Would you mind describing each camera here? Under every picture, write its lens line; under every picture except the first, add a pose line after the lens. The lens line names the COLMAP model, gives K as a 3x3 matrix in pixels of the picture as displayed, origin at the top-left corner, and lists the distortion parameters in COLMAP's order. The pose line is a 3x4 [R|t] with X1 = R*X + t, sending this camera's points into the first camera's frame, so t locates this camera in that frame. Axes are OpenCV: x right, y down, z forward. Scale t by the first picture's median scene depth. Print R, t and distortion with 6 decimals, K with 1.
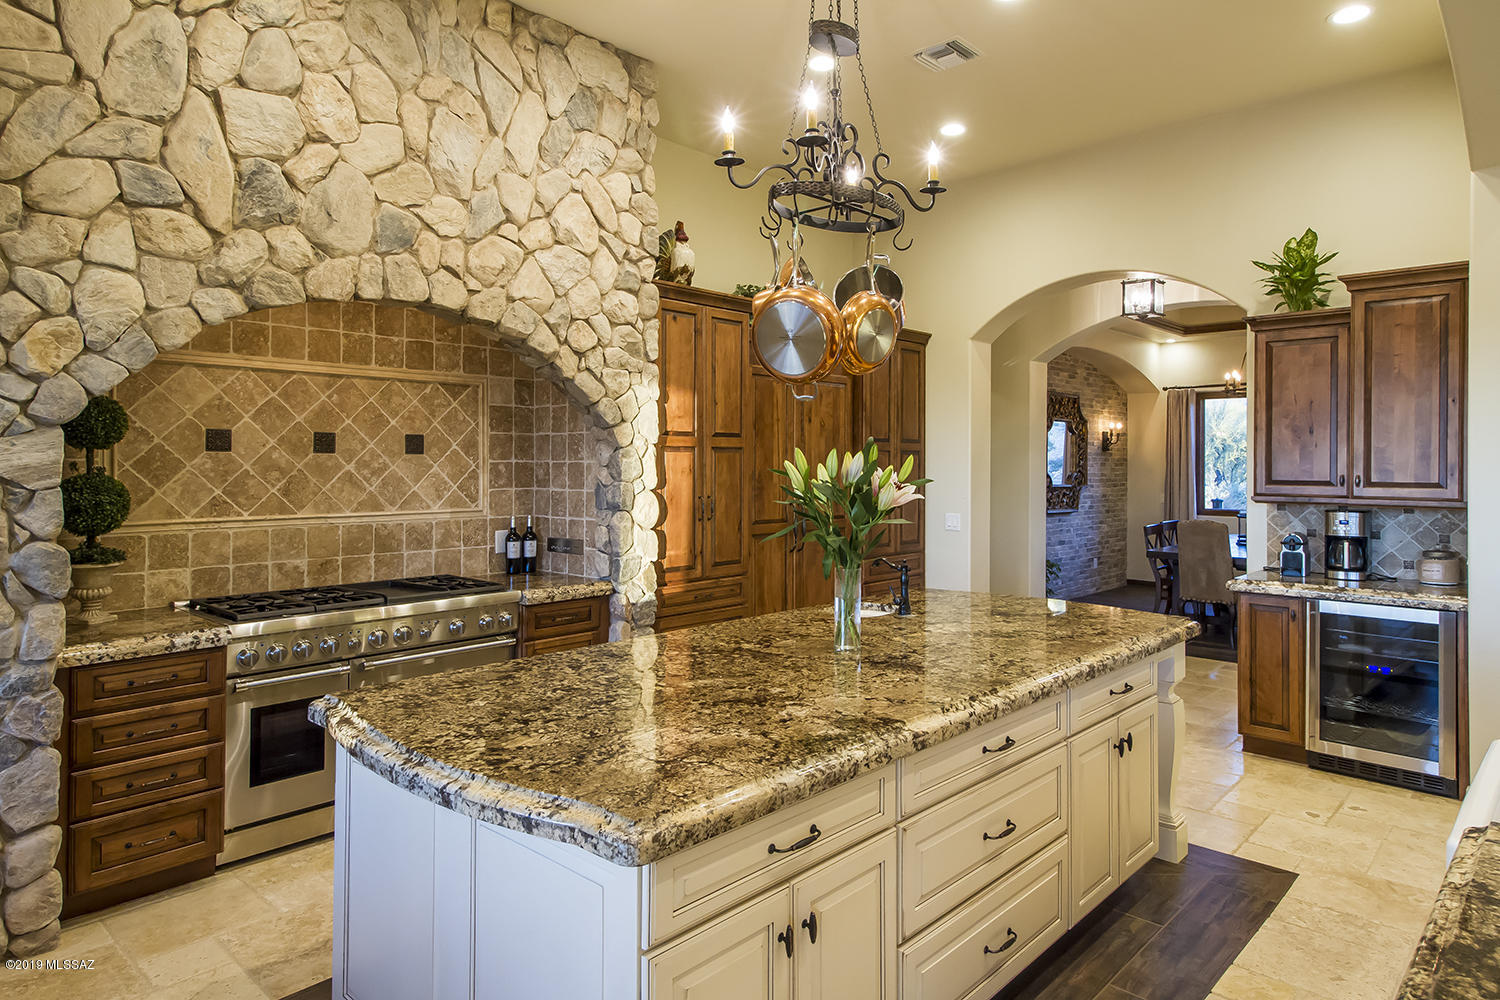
lens RADIAL K [[905.8, 0, 769.0], [0, 905.8, 462.3], [0, 0, 1]] dist [0.041820, -0.009757]
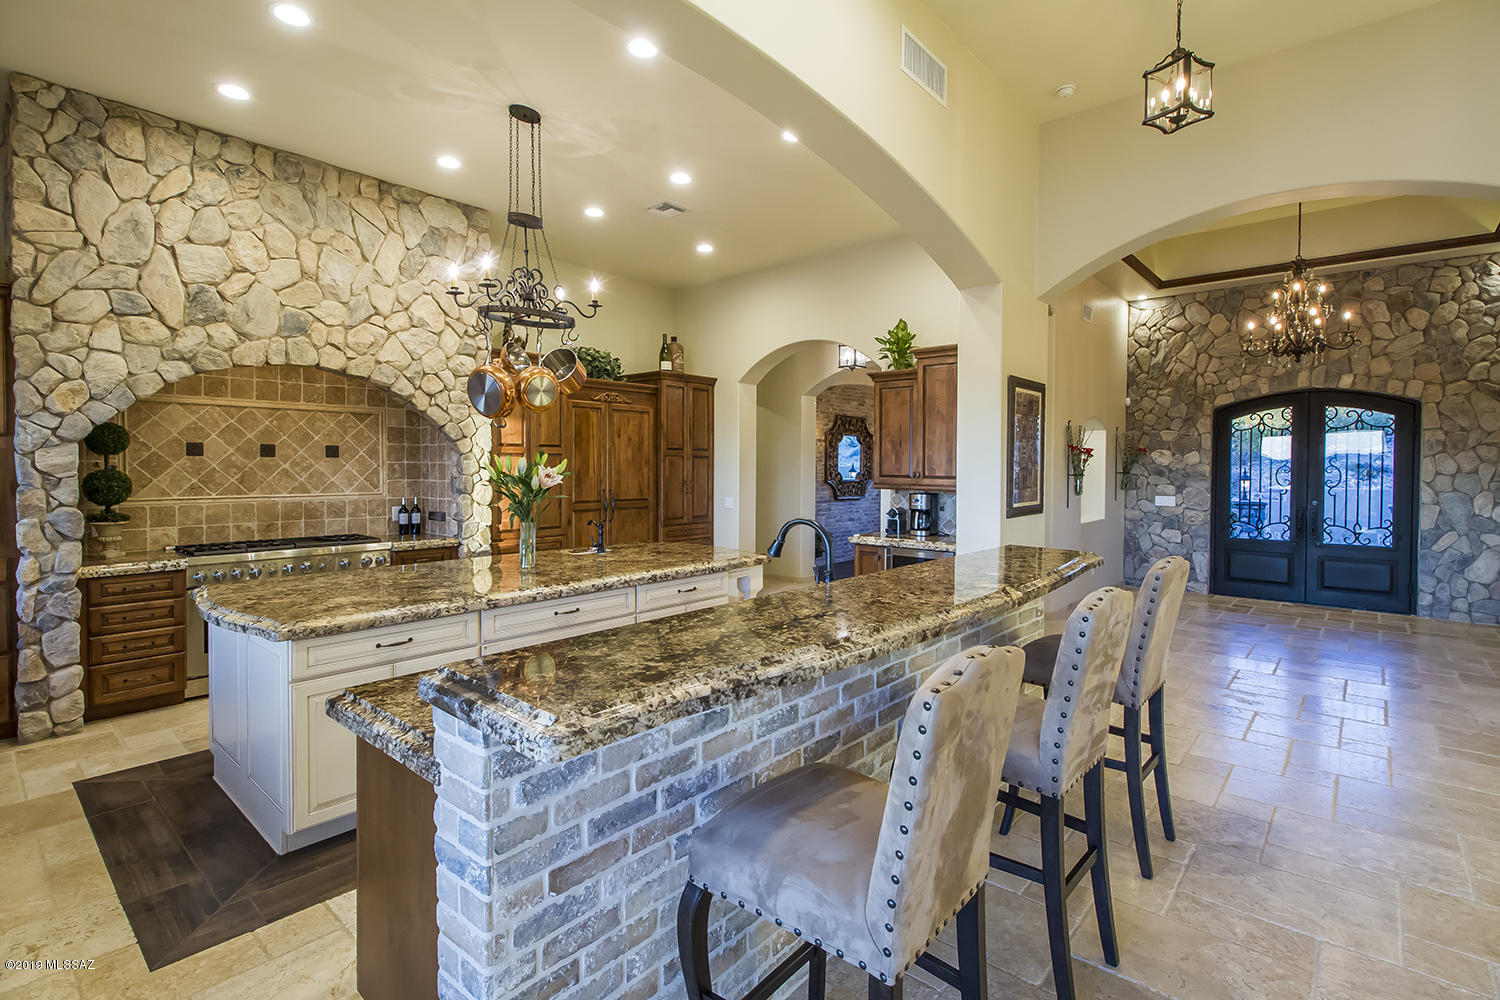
lens RADIAL K [[700.6, 0, 756.4], [0, 700.6, 477.2], [0, 0, 1]] dist [0.022116, -0.012964]
pose [[0.999785, 0.000338, 0.020742, 0.364286], [-0.000723, 0.999827, 0.018562, 0.001627], [-0.020733, -0.018573, 0.999613, -0.273746]]
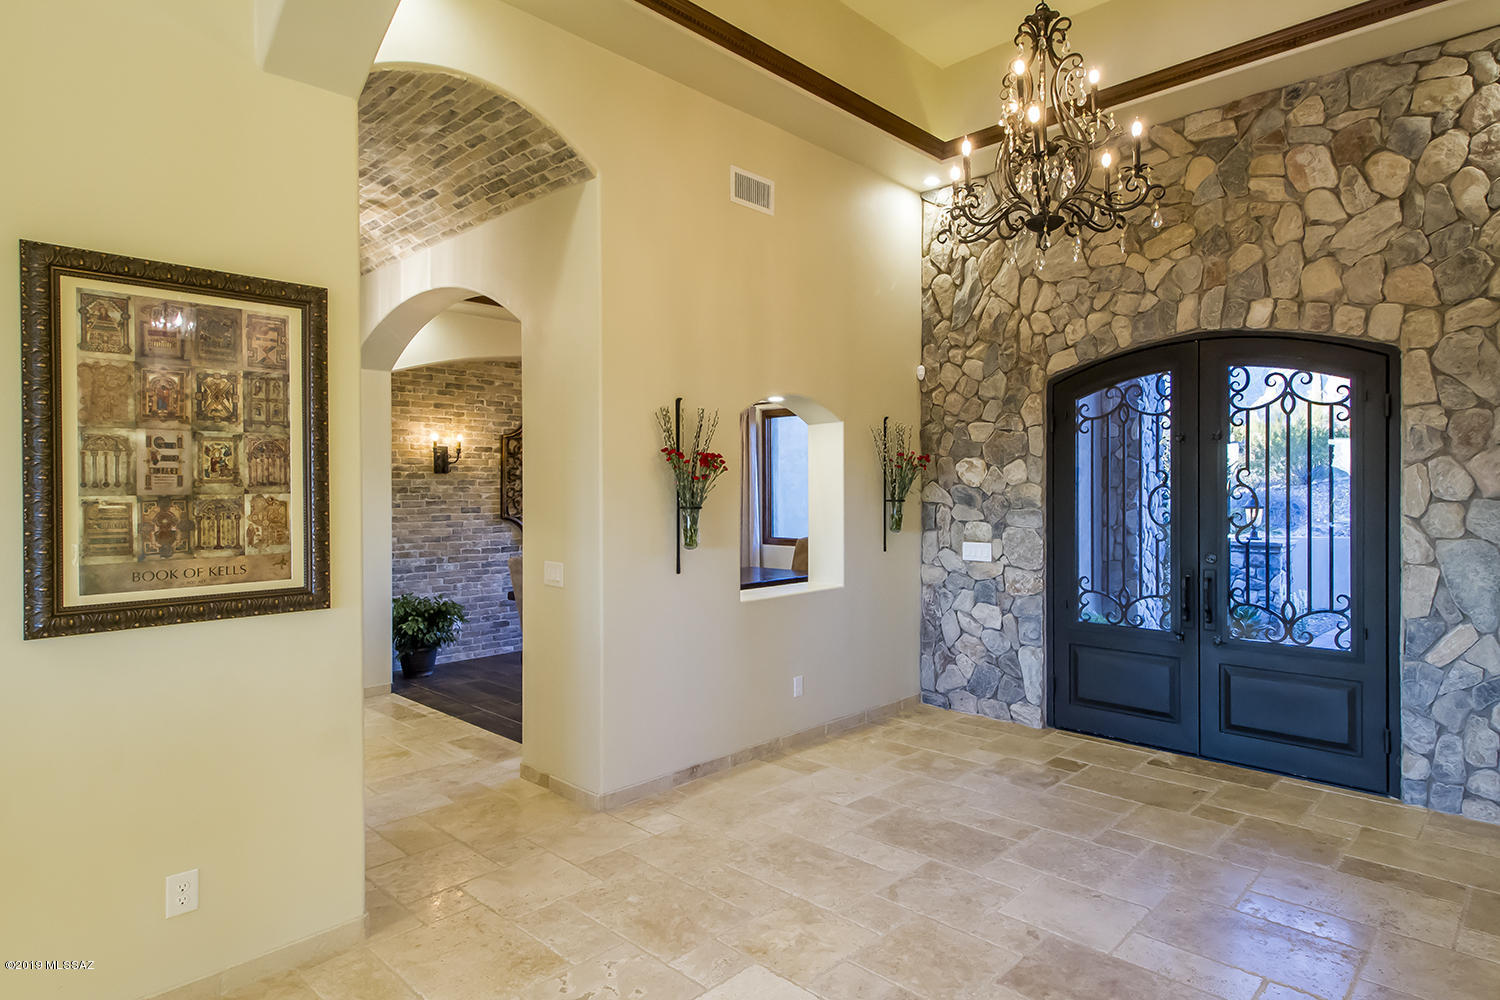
lens RADIAL K [[838.1, 0, 769.2], [0, 838.1, 491.2], [0, 0, 1]] dist [0.025580, -0.012771]
pose [[0.999735, -0.007472, -0.021772, 1.336341], [0.007562, 0.999963, 0.004042, 0.004632], [0.021741, -0.004206, 0.999755, 0.440741]]
